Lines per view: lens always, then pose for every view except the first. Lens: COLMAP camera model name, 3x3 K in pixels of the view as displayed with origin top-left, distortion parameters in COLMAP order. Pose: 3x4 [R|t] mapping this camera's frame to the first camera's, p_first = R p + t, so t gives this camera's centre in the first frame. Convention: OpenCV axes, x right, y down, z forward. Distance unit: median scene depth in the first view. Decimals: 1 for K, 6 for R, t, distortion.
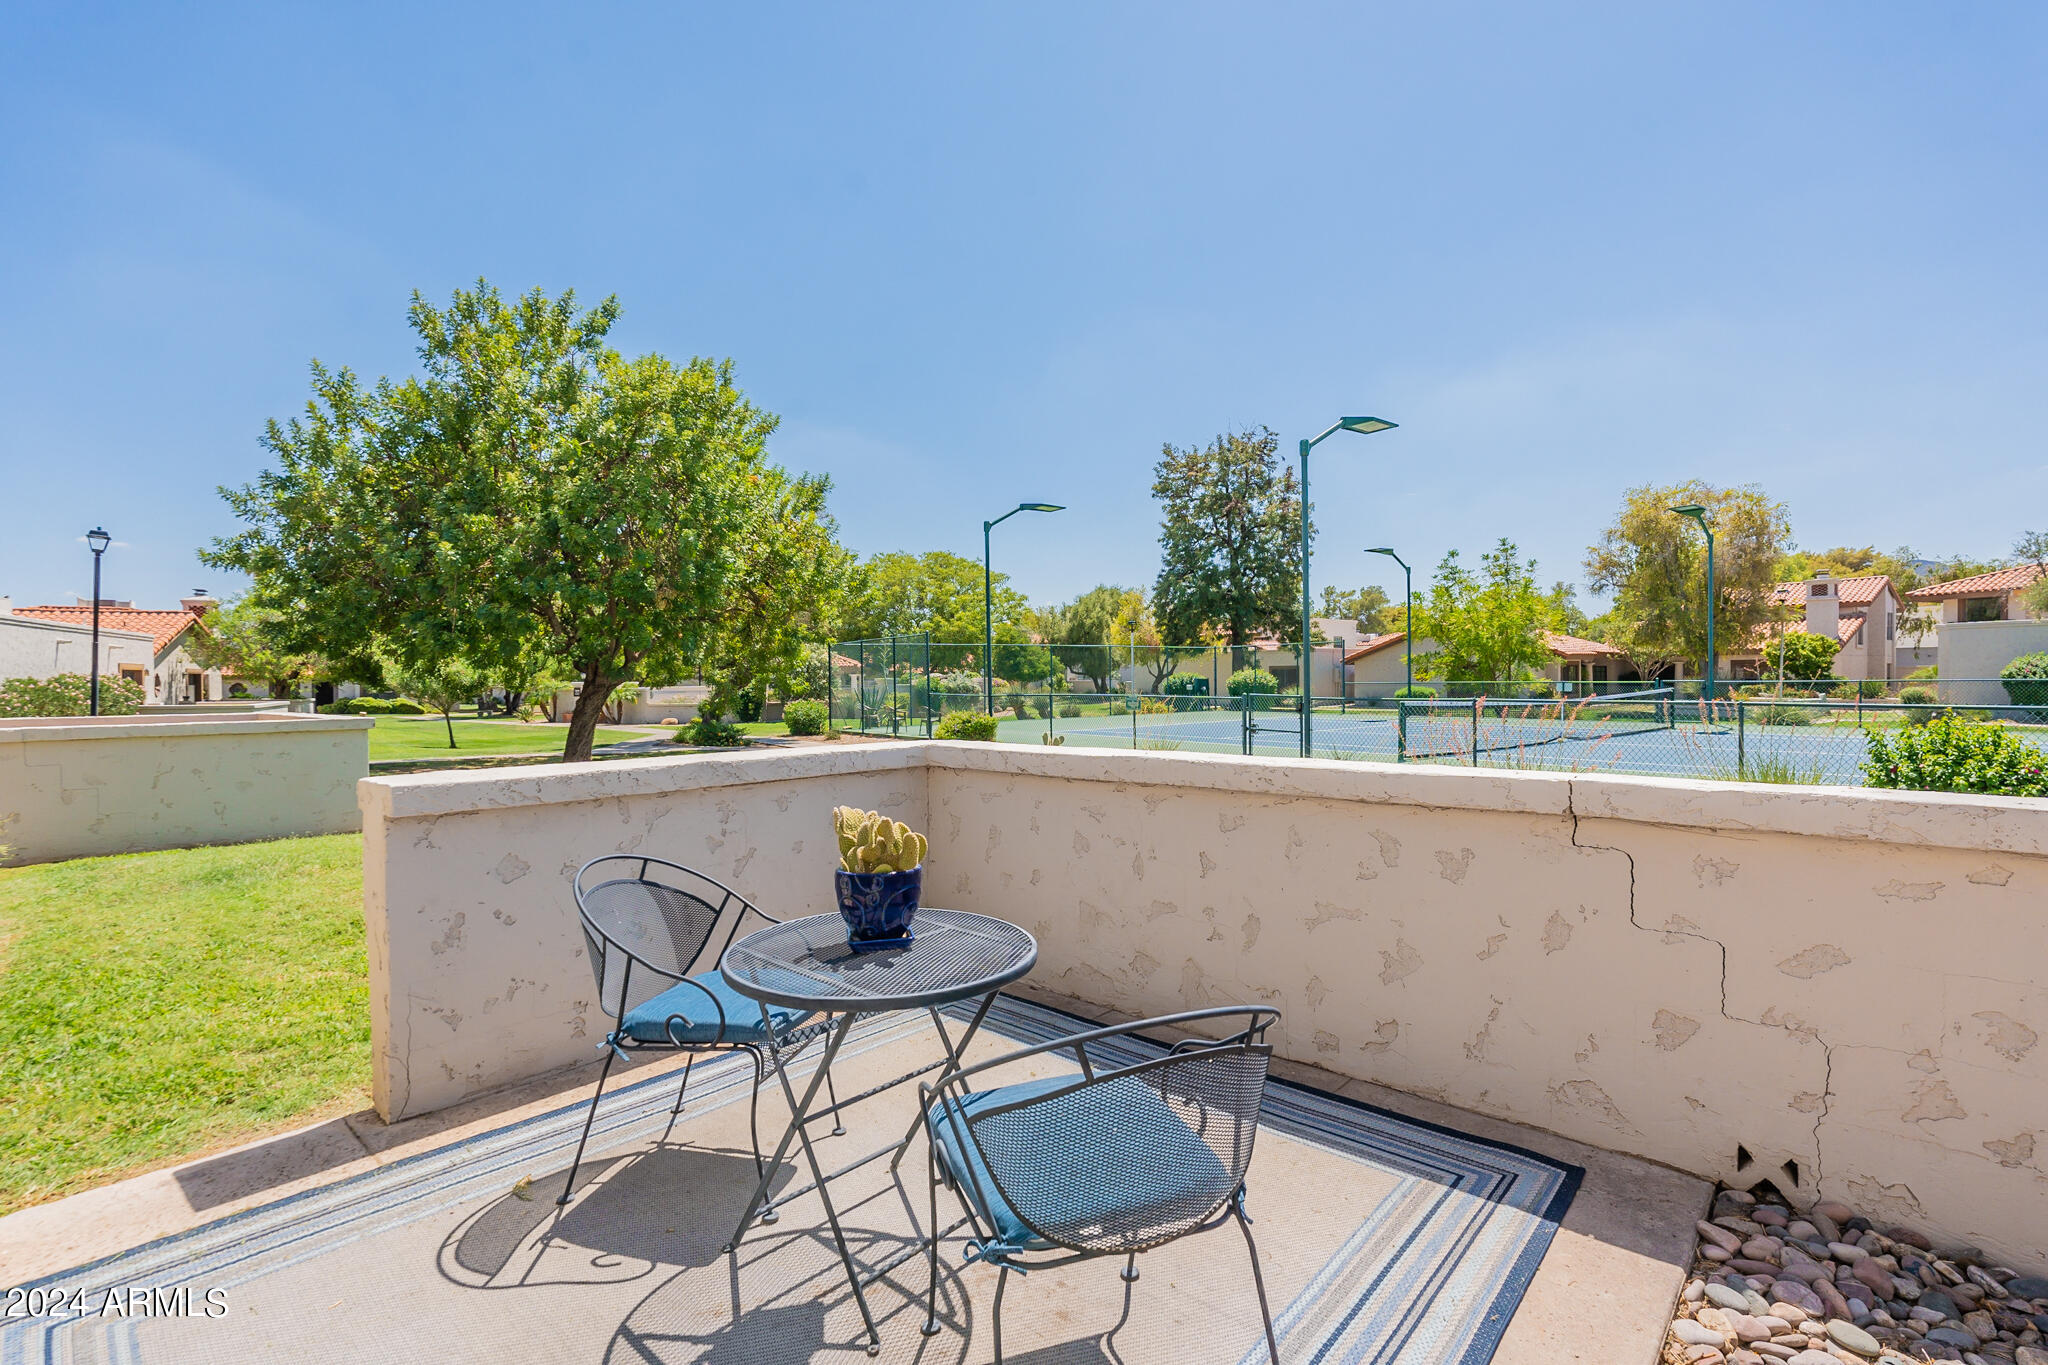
lens RADIAL K [[906.1, 0, 1018.6], [0, 906.1, 688.6], [0, 0, 1]] dist [0.001690, -0.000155]
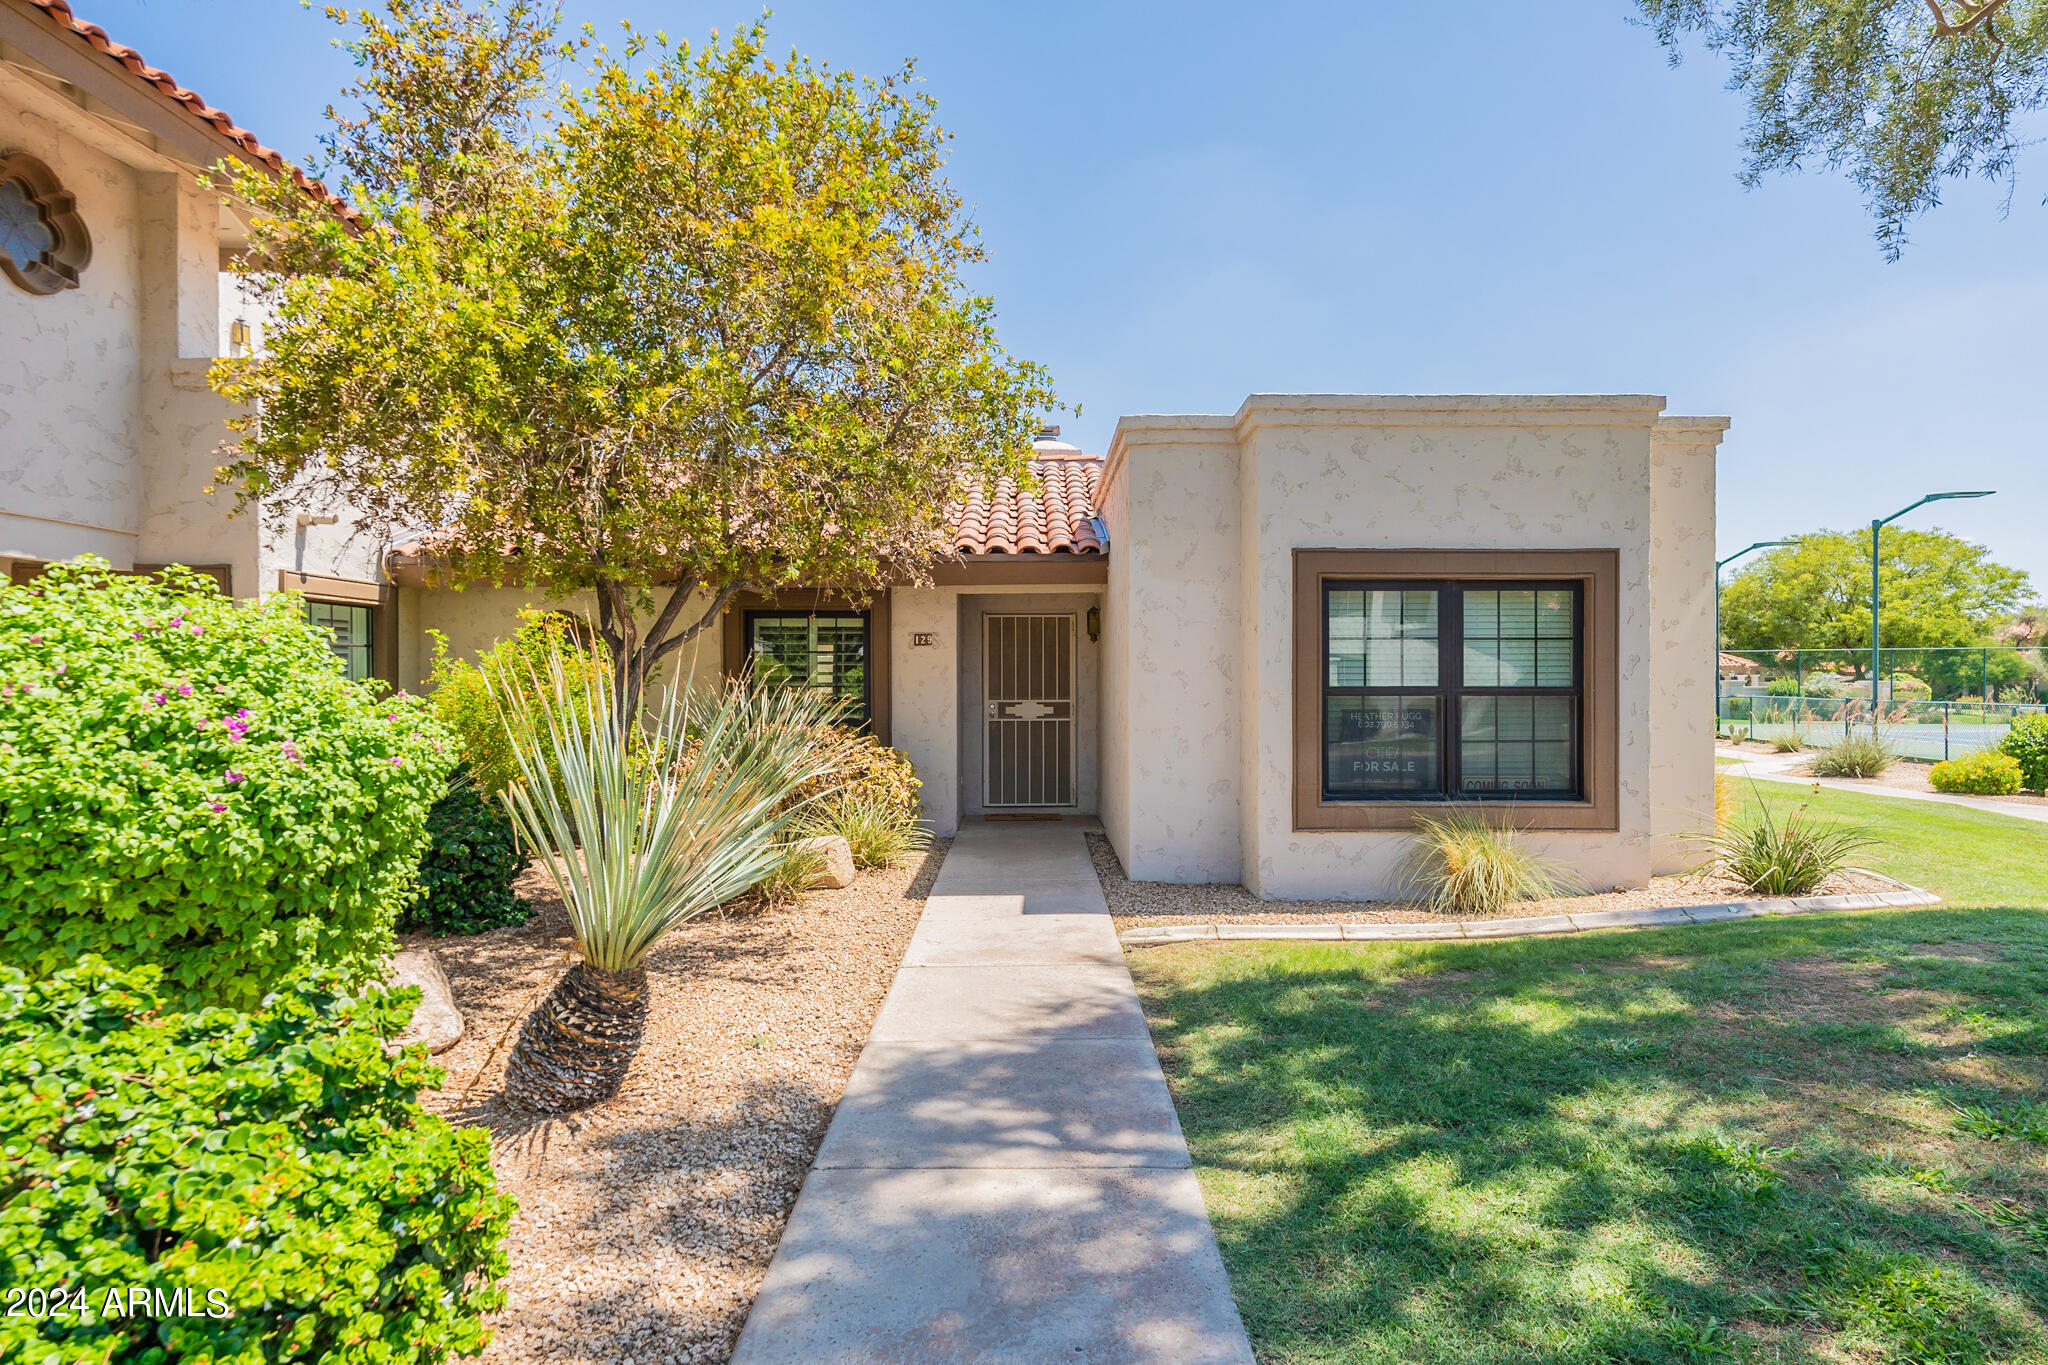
lens RADIAL K [[1116.1, 0, 1021.7], [0, 1116.1, 699.9], [0, 0, 1]] dist [0.002412, 0.002451]
pose [[0.664578, 0.020072, -0.746949, 0.244299], [-0.012546, 0.999798, 0.015705, -0.000771], [0.747114, -0.001066, 0.664695, -0.385977]]
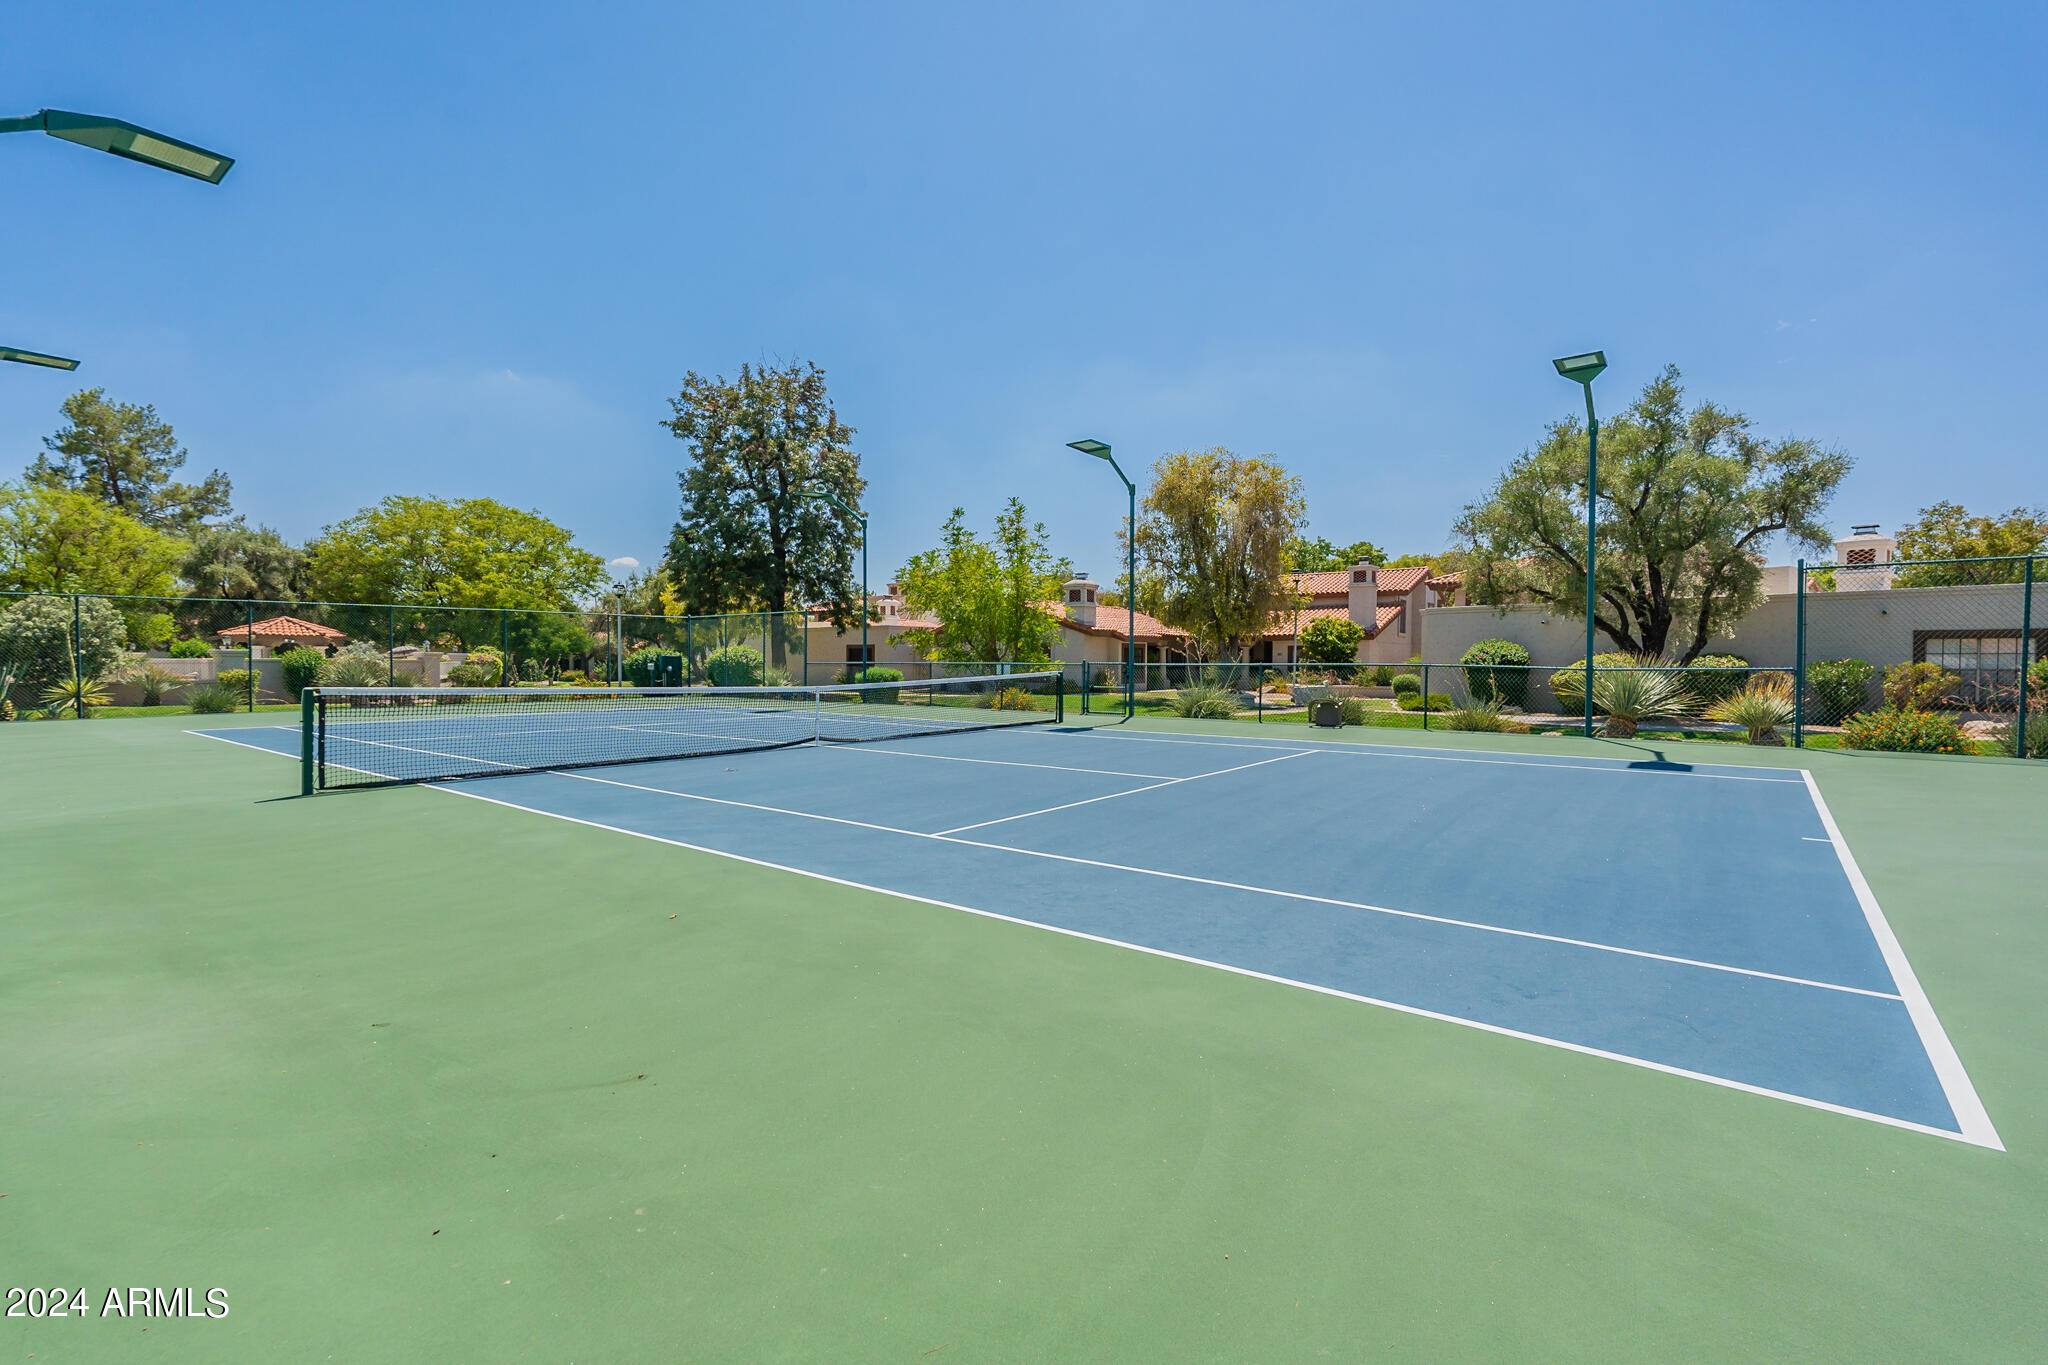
lens RADIAL K [[906.1, 0, 1011.7], [0, 906.1, 687.2], [0, 0, 1]] dist [0.001690, -0.000155]
pose [[0.964028, 0.004304, 0.265765, 0.245663], [-0.009179, 0.999812, 0.017103, -0.000875], [-0.265642, -0.018928, 0.963886, 0.137068]]
